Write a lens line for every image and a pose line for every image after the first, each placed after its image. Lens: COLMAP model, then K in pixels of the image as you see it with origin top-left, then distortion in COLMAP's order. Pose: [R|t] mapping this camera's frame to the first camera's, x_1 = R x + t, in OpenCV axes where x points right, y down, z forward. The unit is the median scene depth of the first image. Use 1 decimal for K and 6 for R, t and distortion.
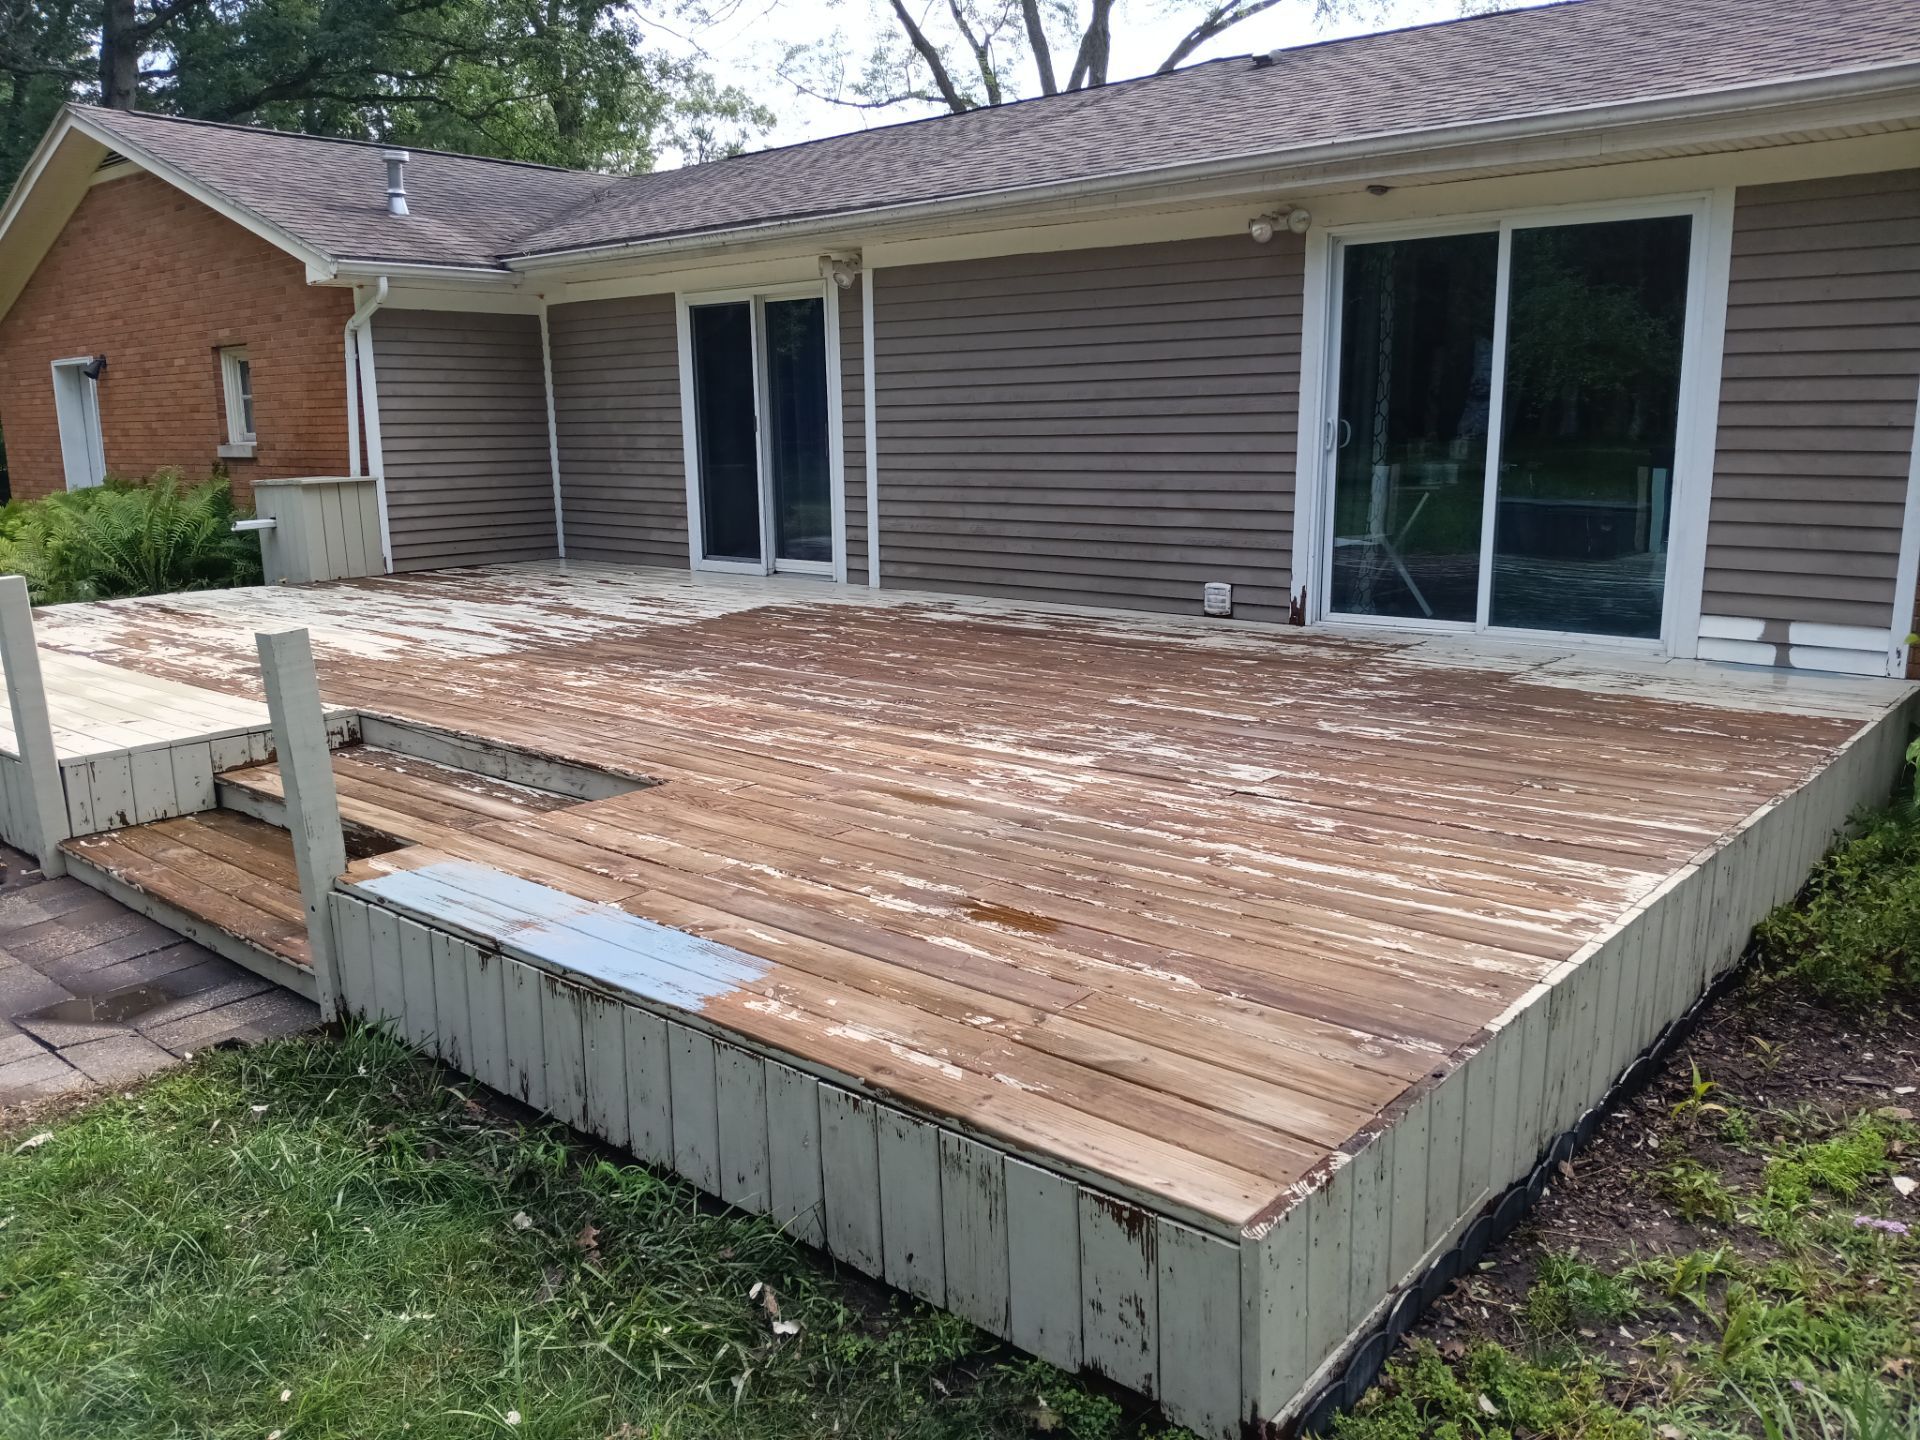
lens RADIAL K [[1459.7, 0, 960.9], [0, 1459.7, 720.5], [0, 0, 1]] dist [0.054598, -0.114240]
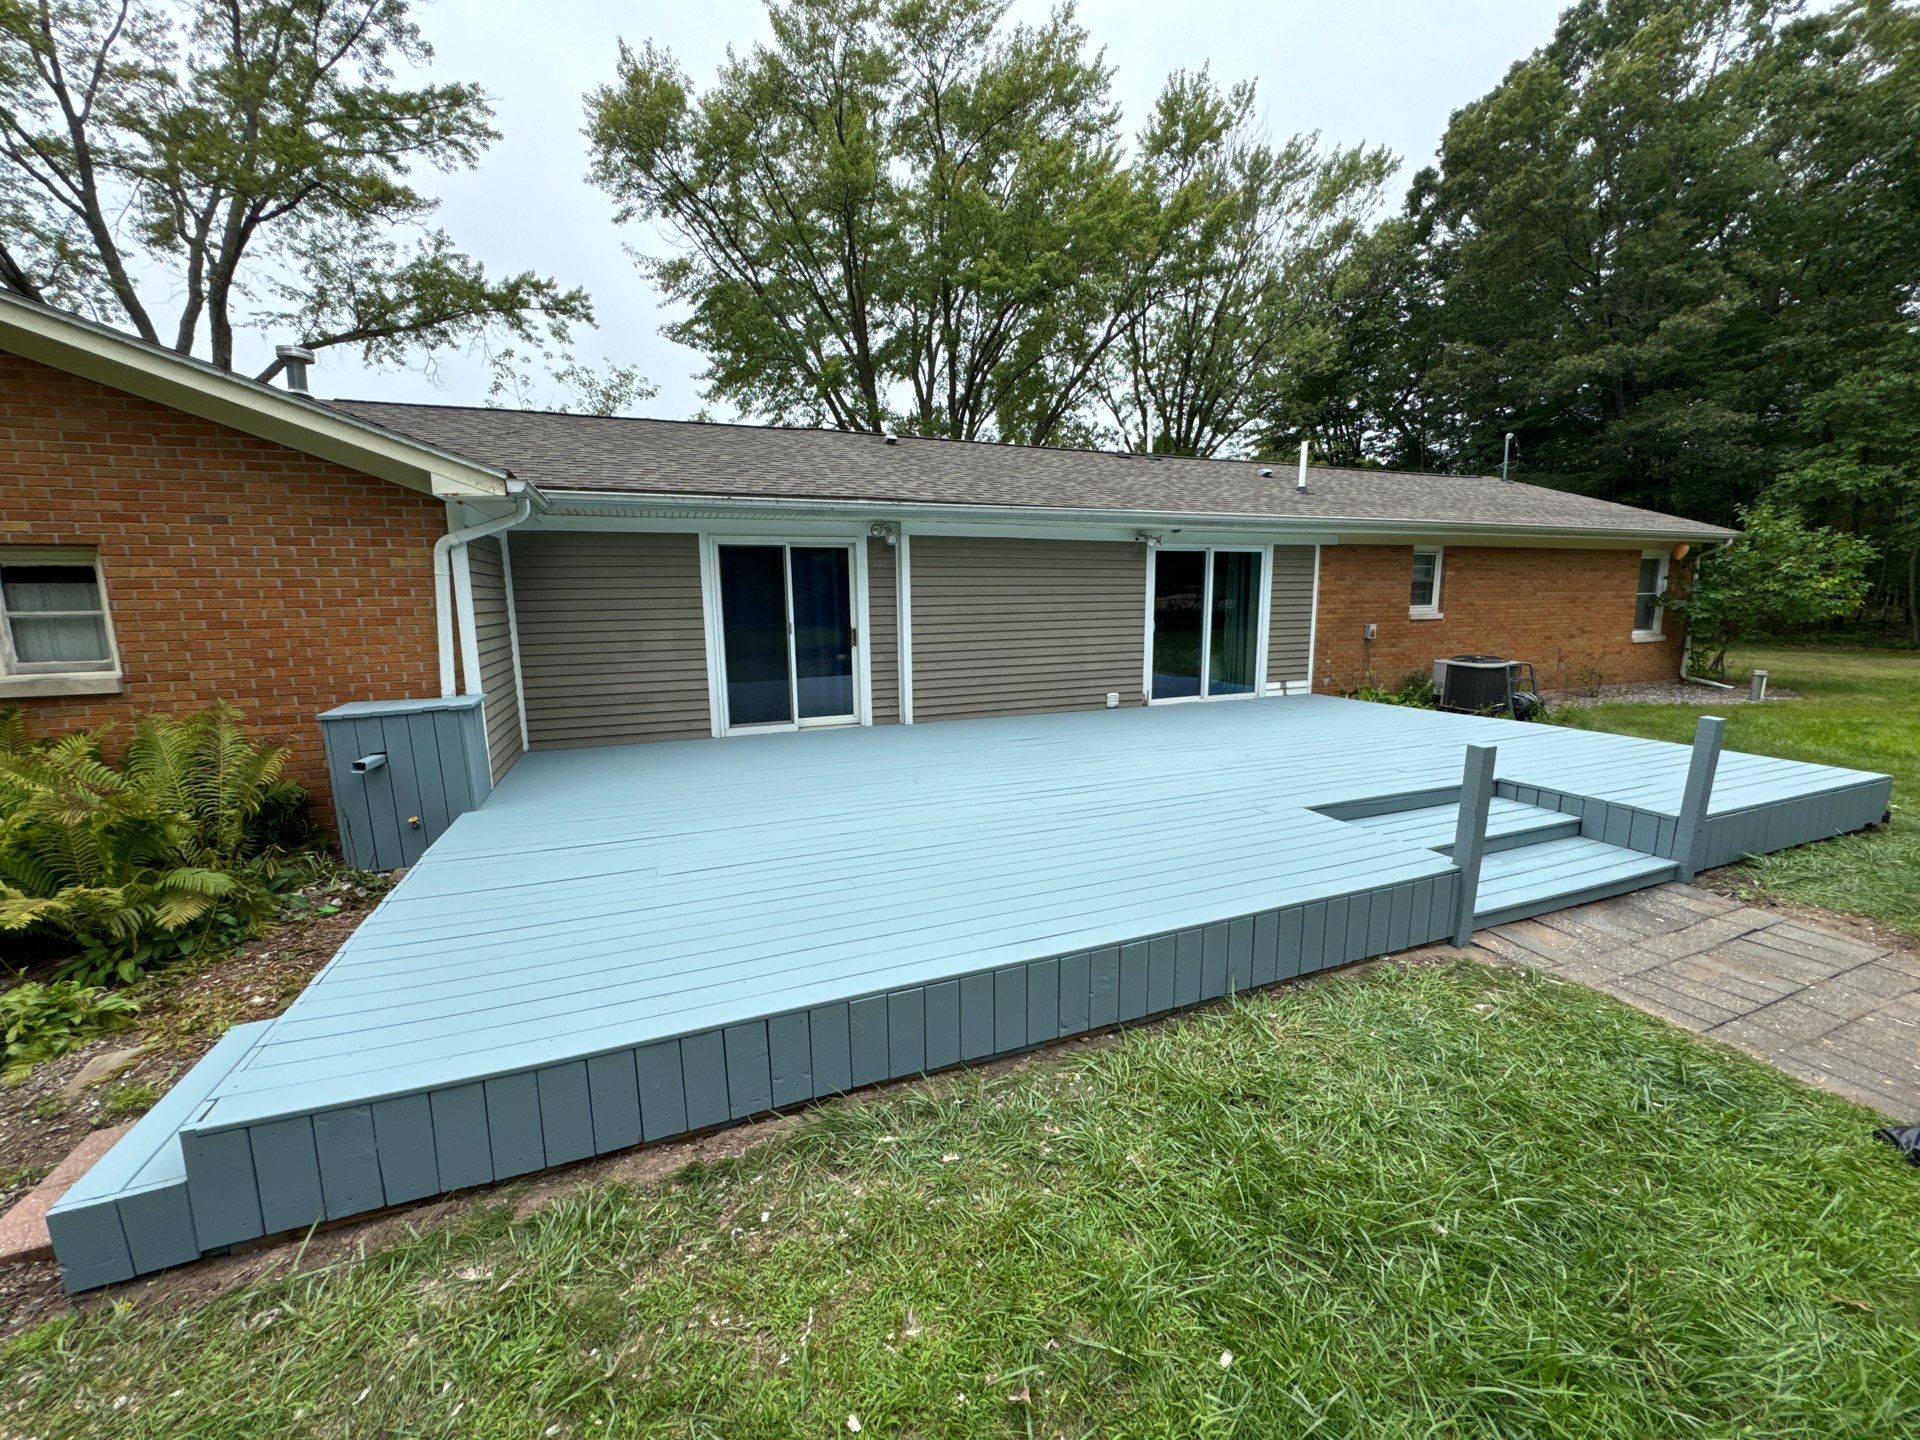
lens RADIAL K [[762.4, 0, 957.3], [0, 762.4, 716.1], [0, 0, 1]] dist [-0.001455, 0.000071]
pose [[0.462517, -0.129290, 0.877133, -0.864186], [0.185655, 0.981501, 0.046777, -0.143417], [-0.866955, 0.141209, 0.477964, 0.594925]]
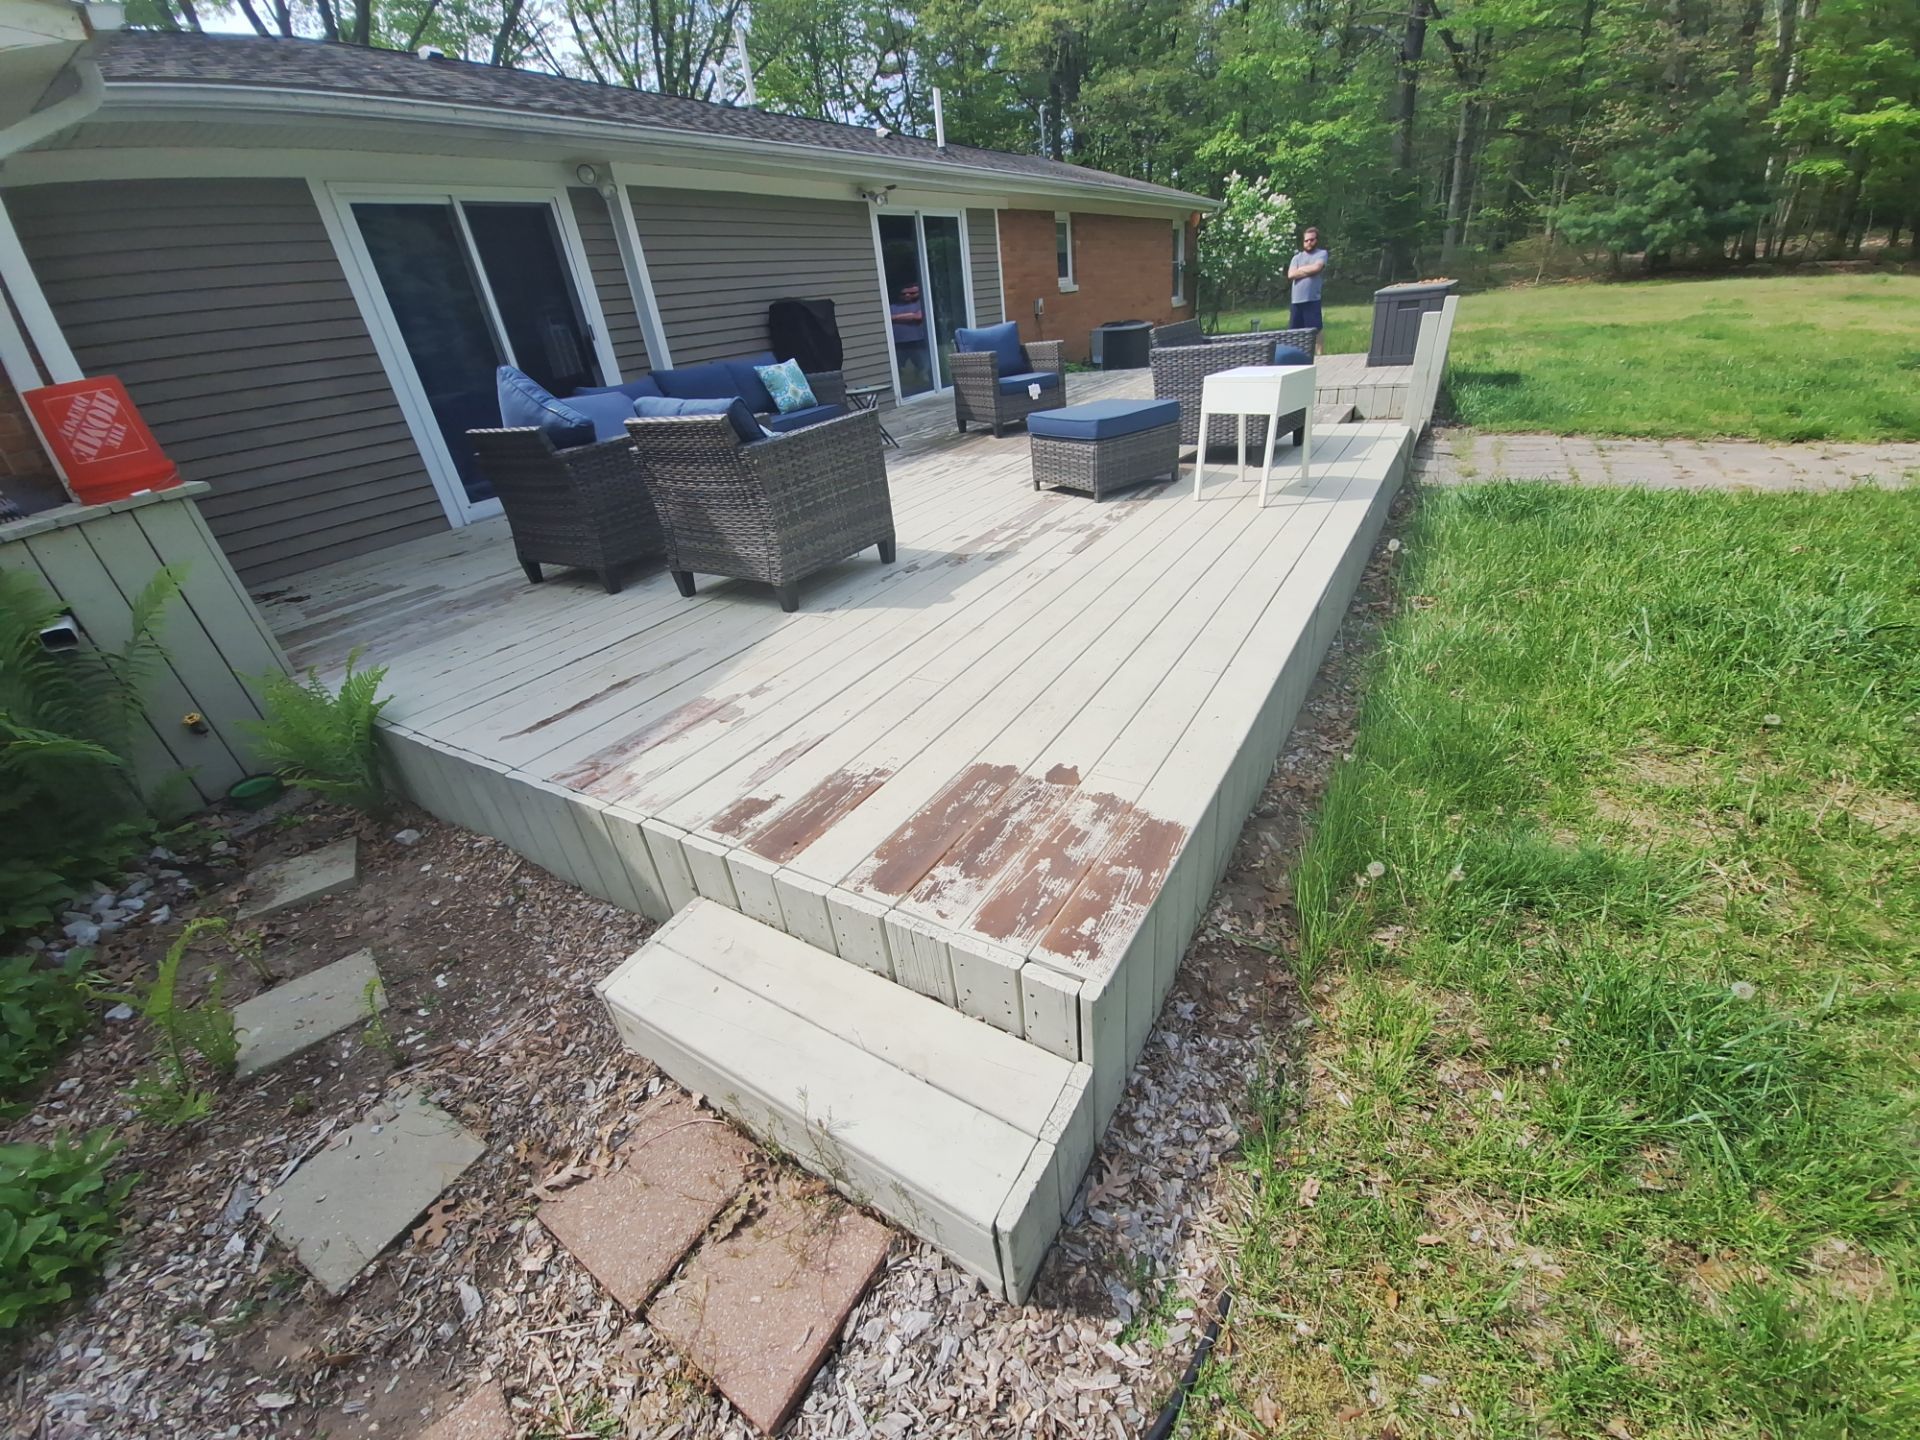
lens RADIAL K [[766.7, 0, 959.1], [0, 766.7, 728.5], [0, 0, 1]] dist [-0.018086, -0.001716]
pose [[-0.152184, -0.452666, 0.878597, -0.880844], [0.305070, 0.824031, 0.477394, -0.163454], [-0.940092, 0.340686, 0.012691, 0.932360]]
